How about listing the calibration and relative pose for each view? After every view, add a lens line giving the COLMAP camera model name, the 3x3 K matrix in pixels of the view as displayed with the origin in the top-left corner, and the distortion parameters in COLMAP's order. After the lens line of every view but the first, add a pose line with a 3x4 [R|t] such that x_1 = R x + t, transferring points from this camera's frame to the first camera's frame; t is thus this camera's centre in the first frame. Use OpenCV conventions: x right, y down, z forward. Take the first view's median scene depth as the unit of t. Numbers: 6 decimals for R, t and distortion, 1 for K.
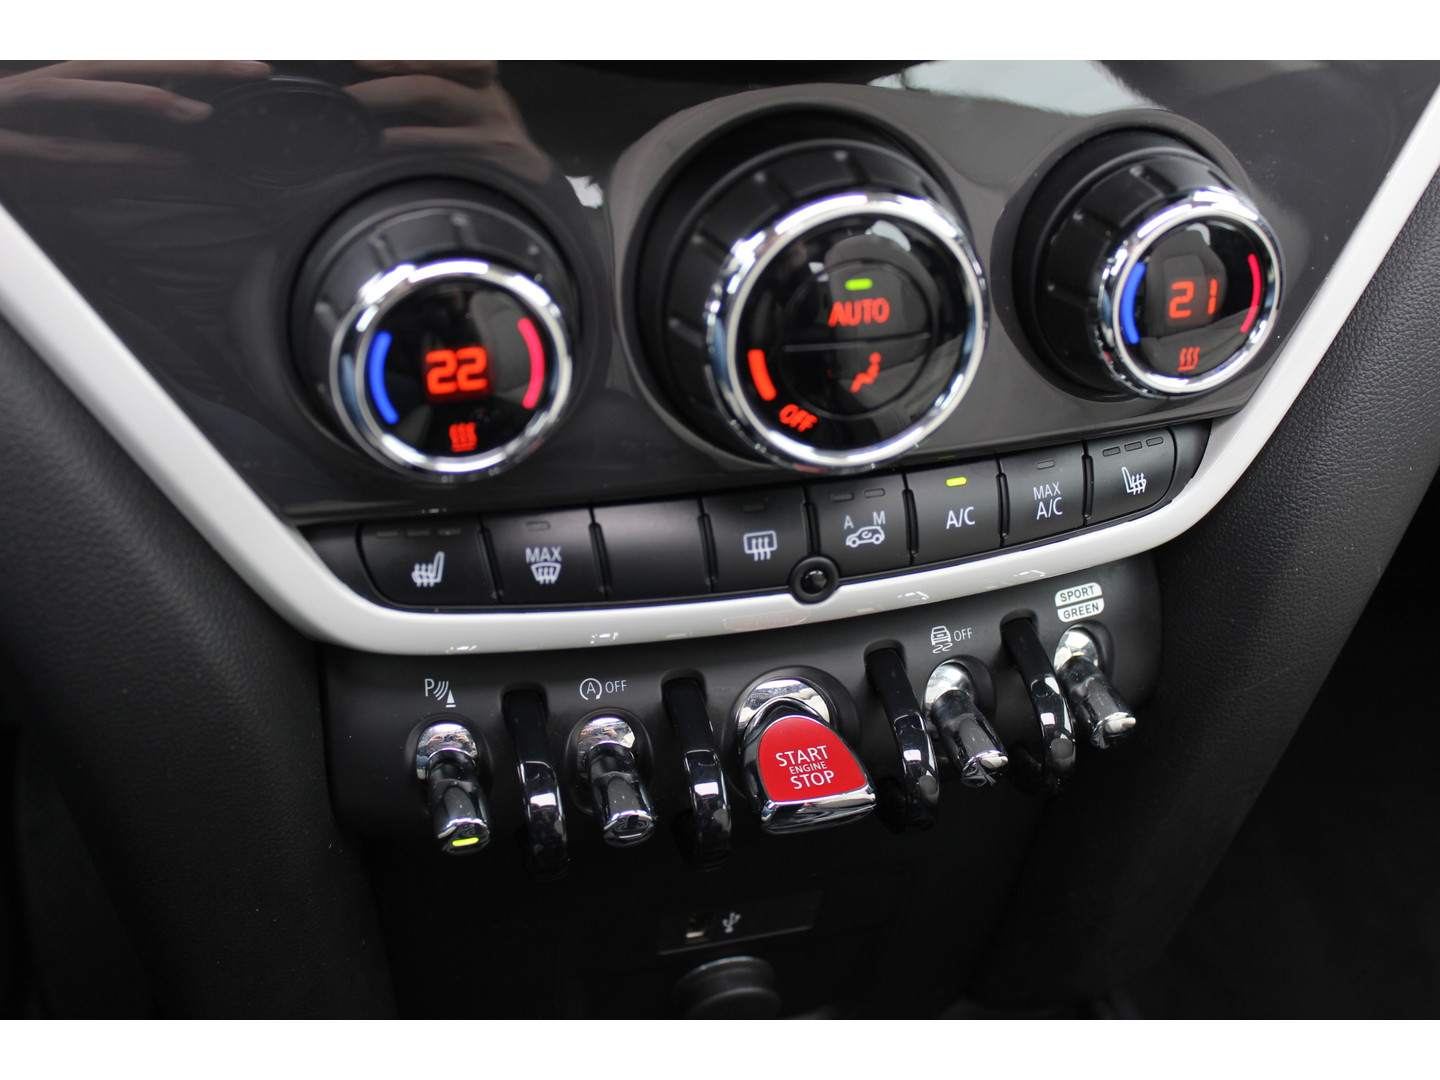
lens RADIAL K [[1741.6, 0, 720.0], [0, 1741.6, 540.0], [0, 0, 1]] dist [-0.091937, 0.080024]
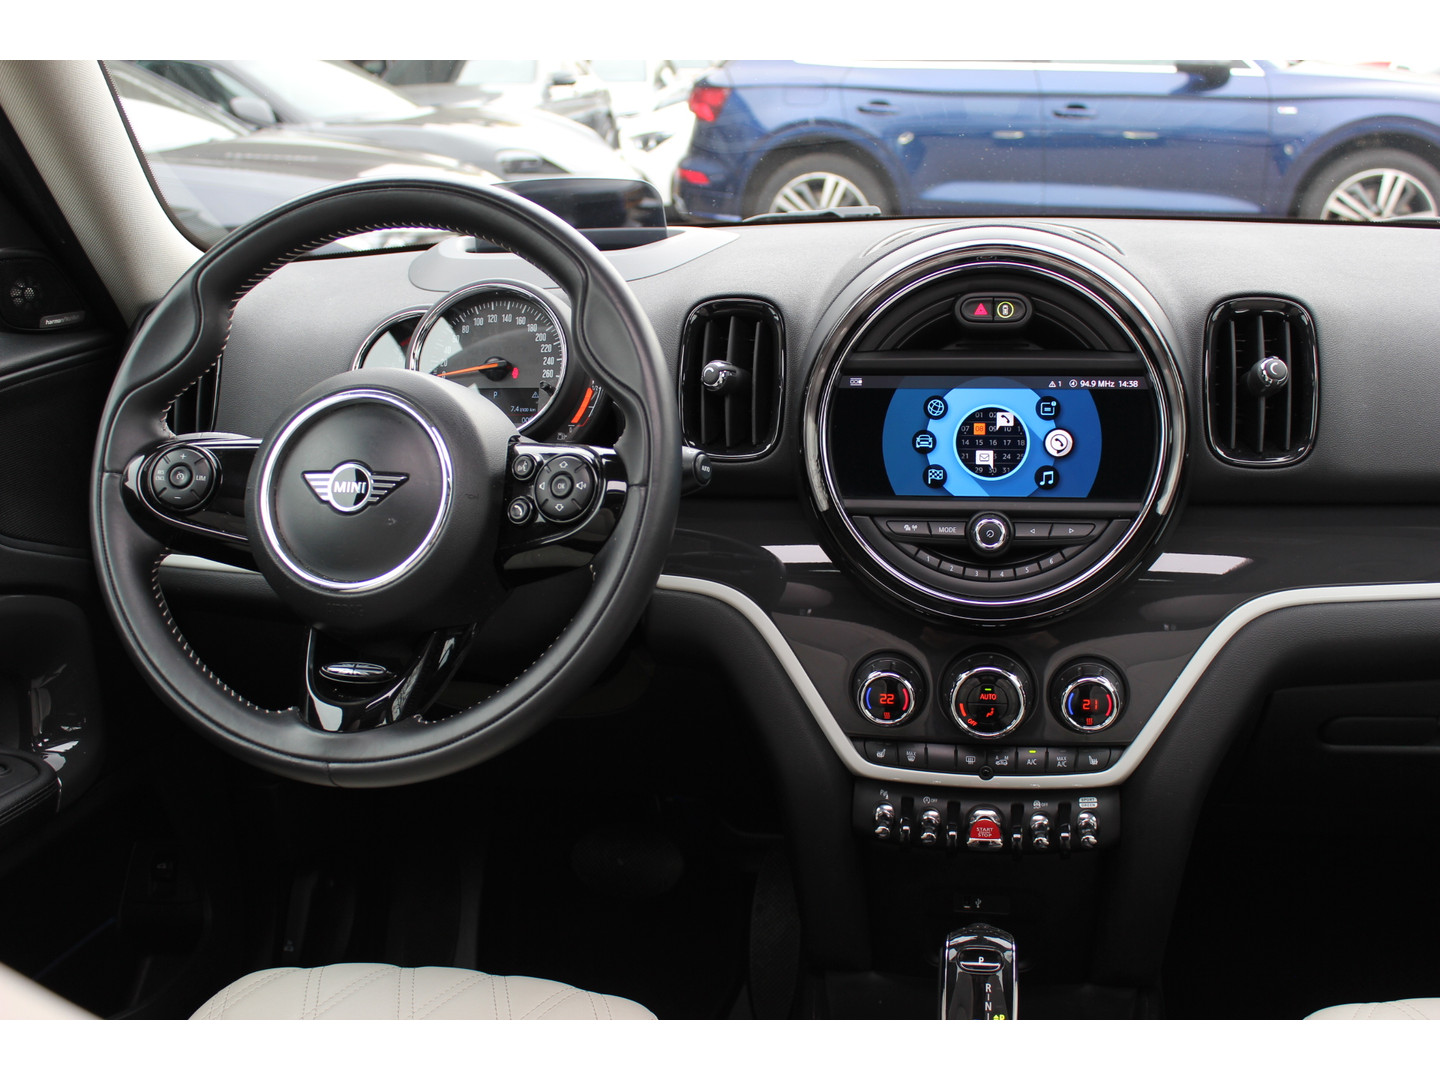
lens RADIAL K [[1520.5, 0, 720.0], [0, 1520.5, 540.0], [0, 0, 1]] dist [-0.127108, 0.170563]
pose [[0.898019, 0.072220, -0.433989, 0.904233], [-0.178813, 0.961199, -0.210051, 0.322487], [0.401980, 0.266233, 0.876089, -2.124430]]
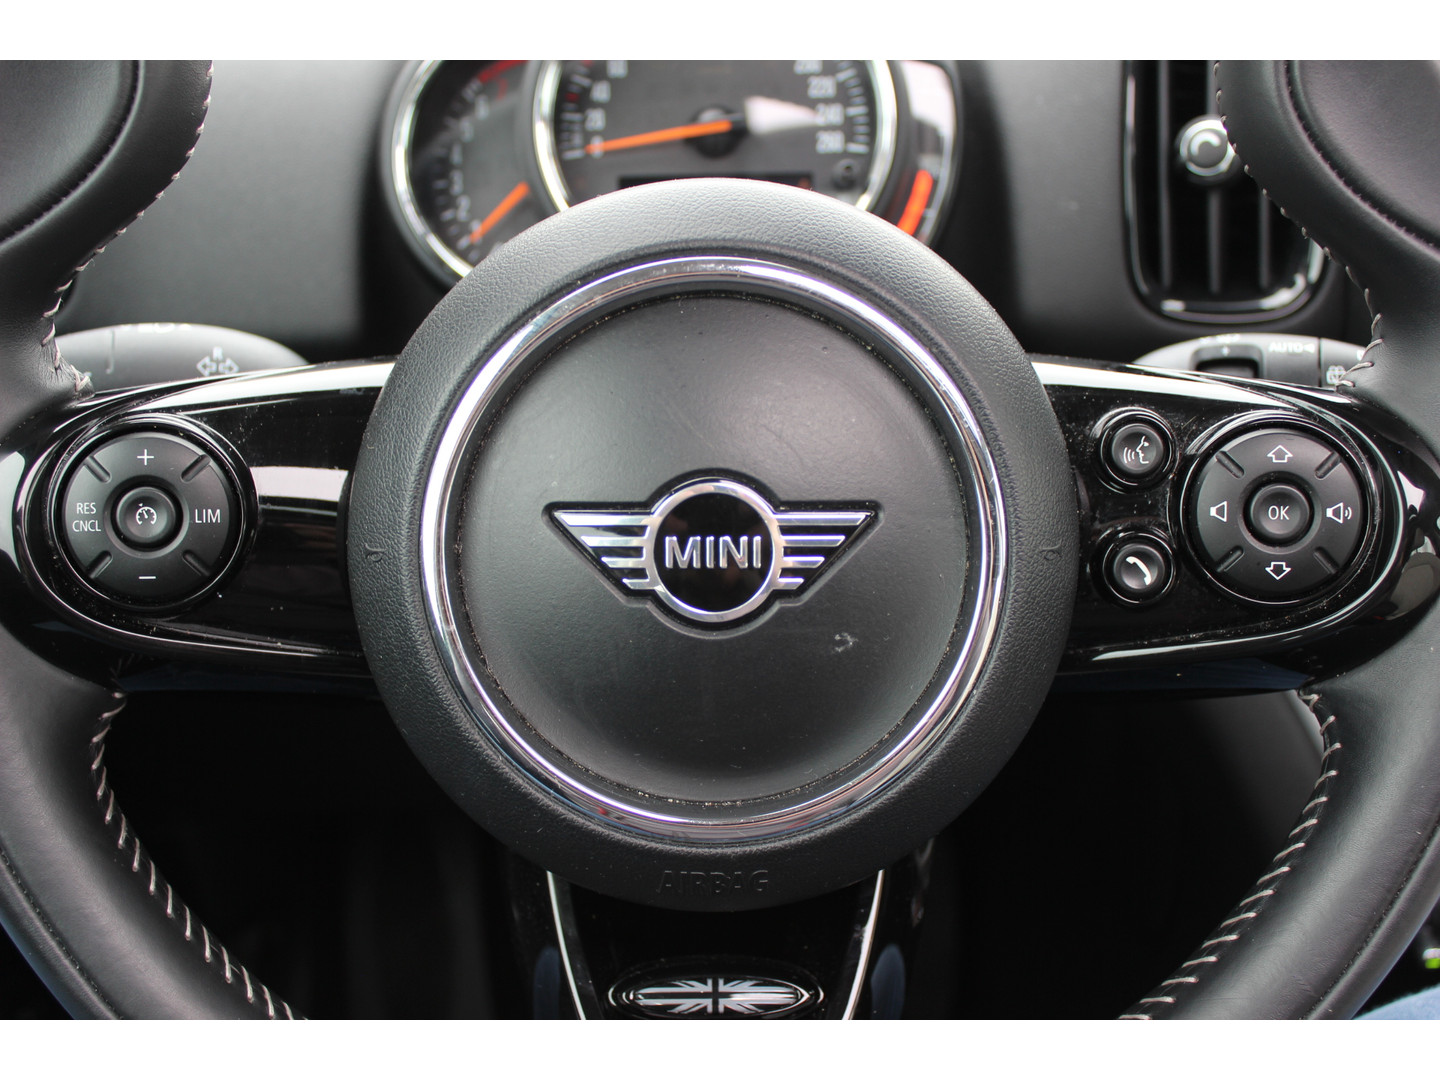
lens RADIAL K [[1520.5, 0, 720.0], [0, 1520.5, 540.0], [0, 0, 1]] dist [-0.127108, 0.170563]
pose [[0.972033, 0.087700, -0.217856, -0.672219], [-0.096974, 0.994765, -0.032230, -0.198158], [0.213889, 0.052455, 0.975449, -0.963750]]
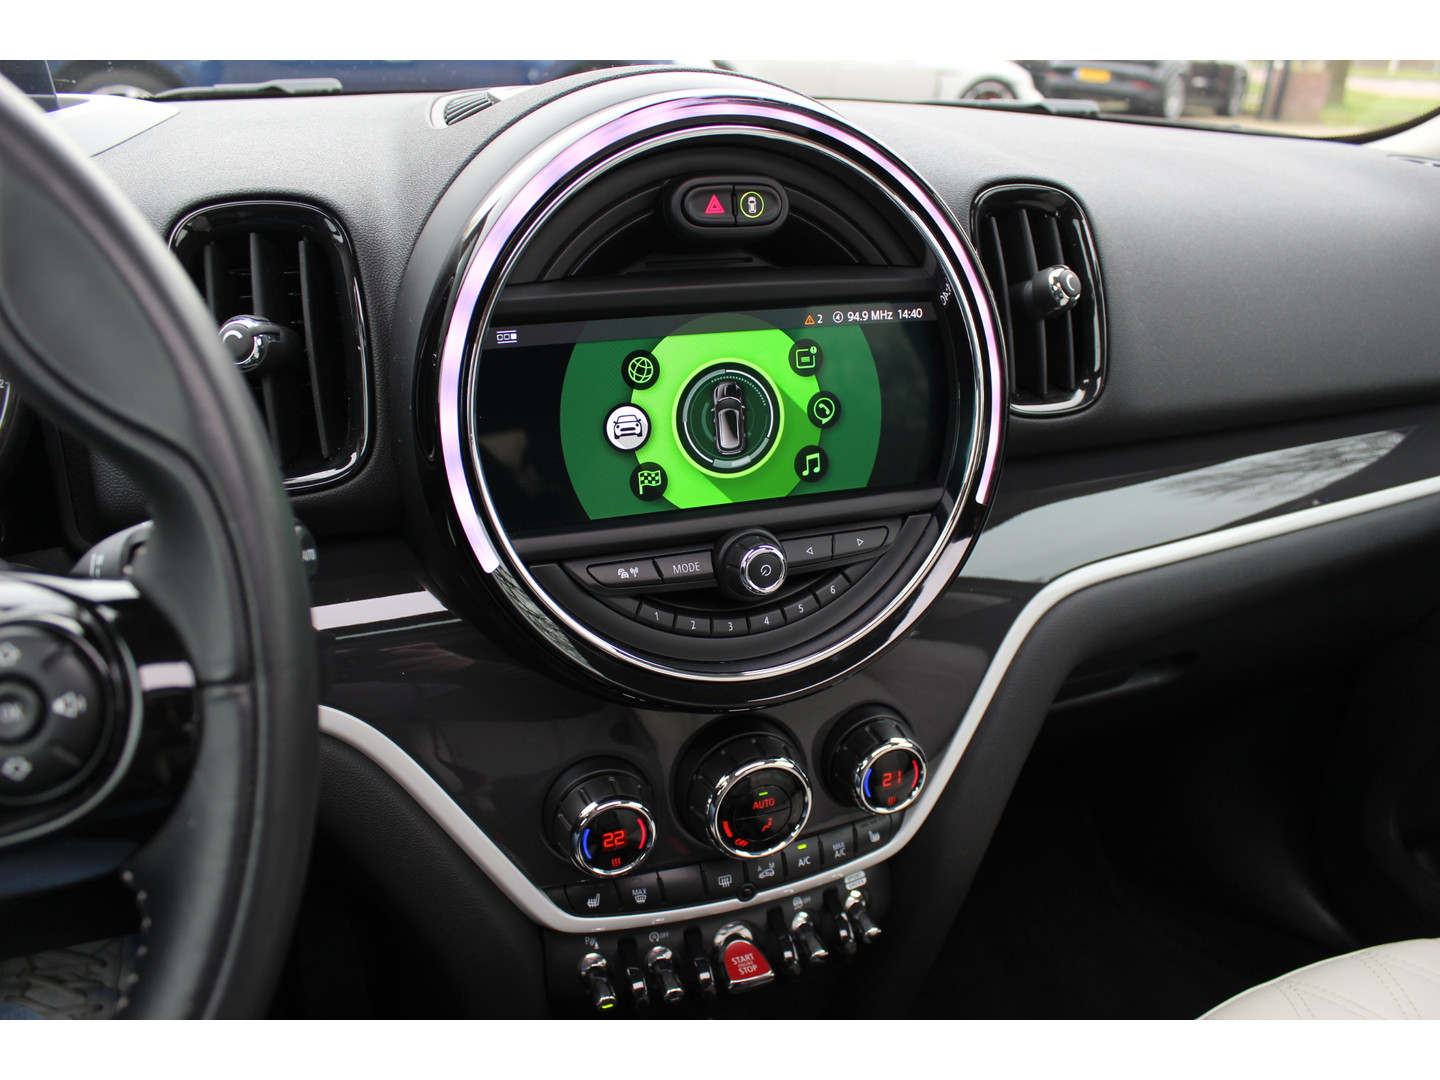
lens RADIAL K [[1173.6, 0, 720.0], [0, 1173.6, 540.0], [0, 0, 1]] dist [-0.175791, 0.160218]
pose [[0.996138, -0.031831, 0.081828, -0.105745], [0.041596, 0.991836, -0.120544, -0.286815], [-0.077322, 0.123483, 0.989330, -0.704829]]
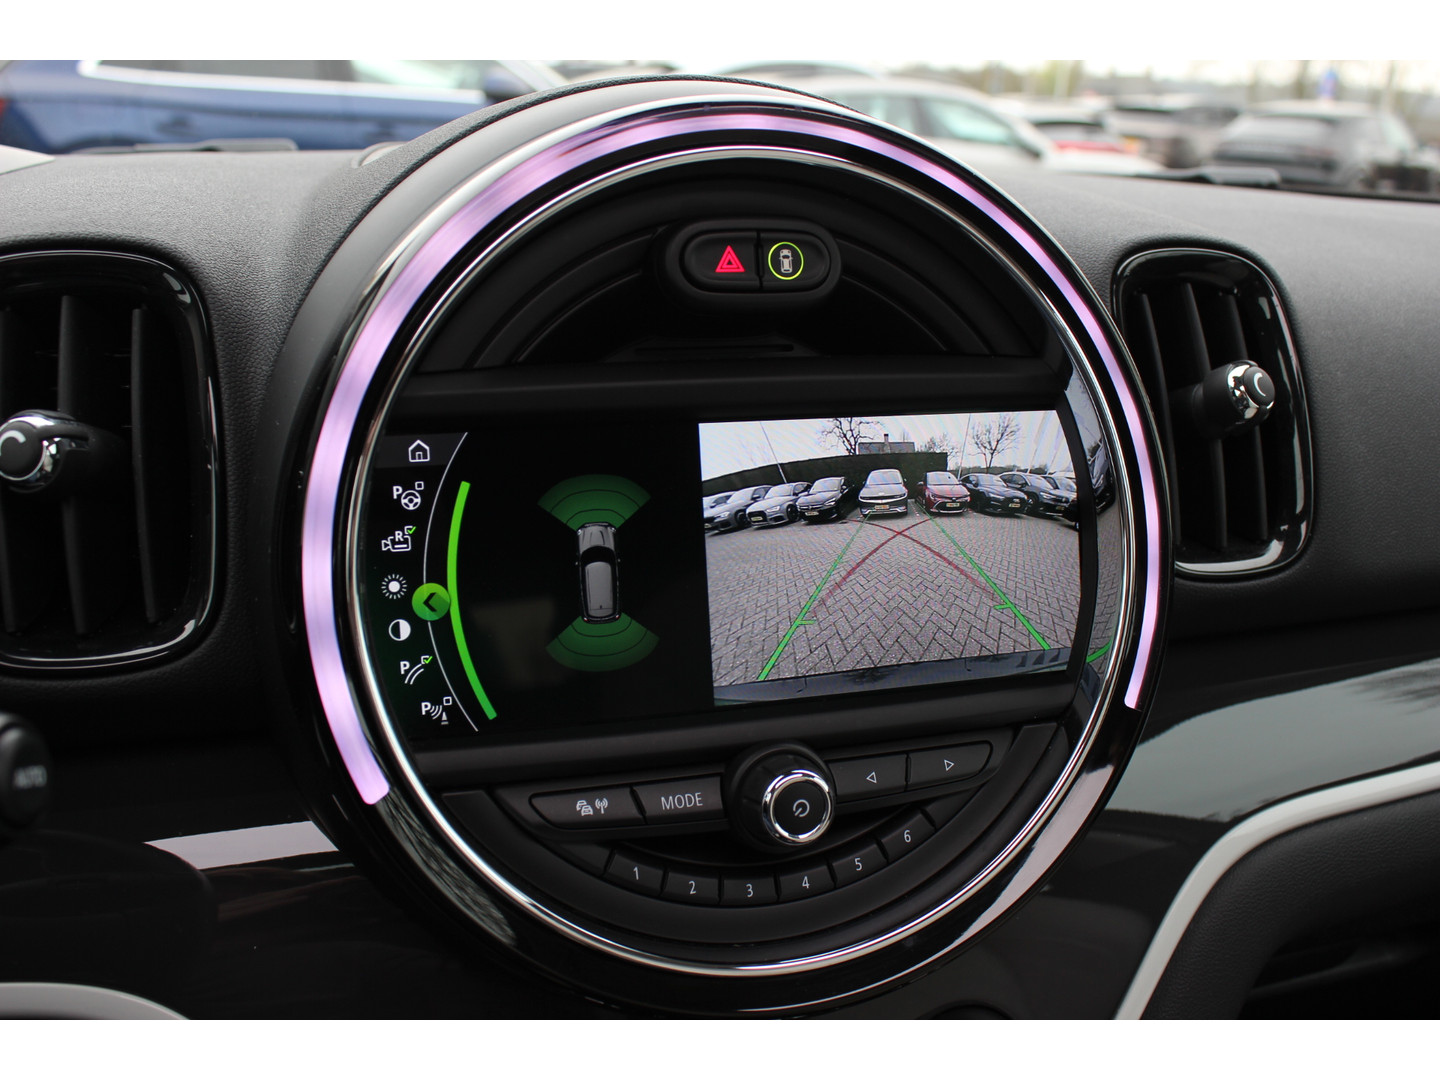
lens RADIAL K [[1400.7, 0, 720.0], [0, 1400.7, 540.0], [0, 0, 1]] dist [-0.146423, 0.151794]
pose [[0.999744, -0.009074, 0.020730, -0.017429], [0.014099, 0.966319, -0.256961, -0.343831], [-0.017700, 0.257188, 0.966199, -0.409031]]
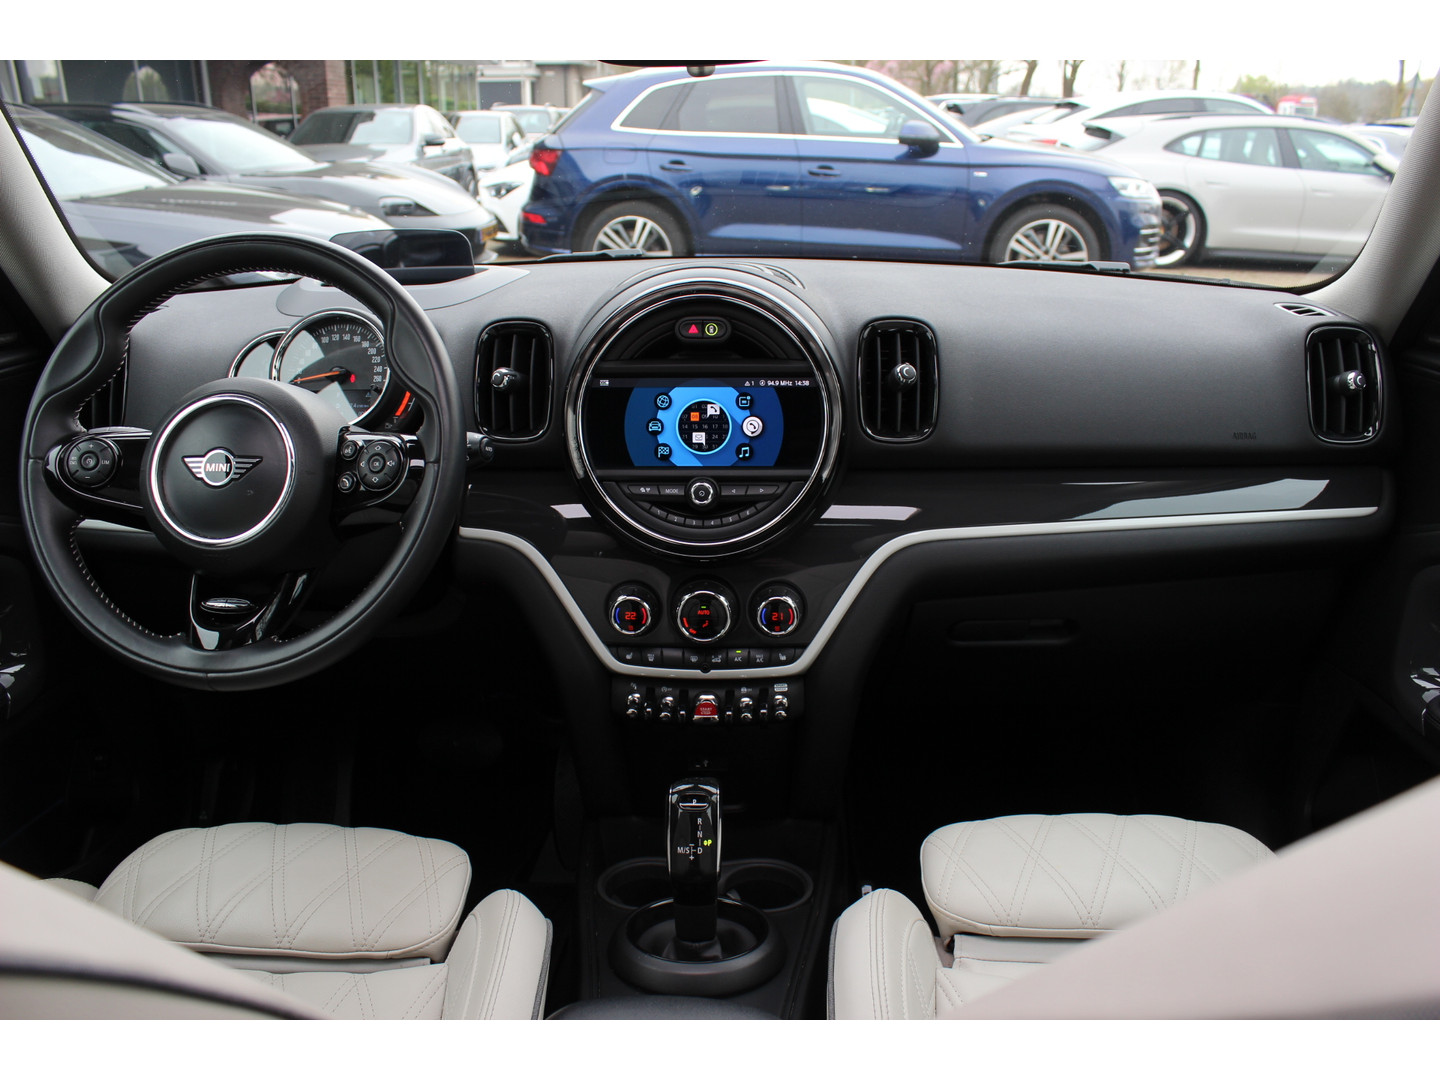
lens RADIAL K [[1173.6, 0, 720.0], [0, 1173.6, 540.0], [0, 0, 1]] dist [-0.175791, 0.160218]
pose [[0.947730, 0.069294, -0.311457, 1.130194], [-0.135282, 0.971319, -0.195546, 0.321986], [0.288974, 0.227459, 0.929923, -2.198100]]
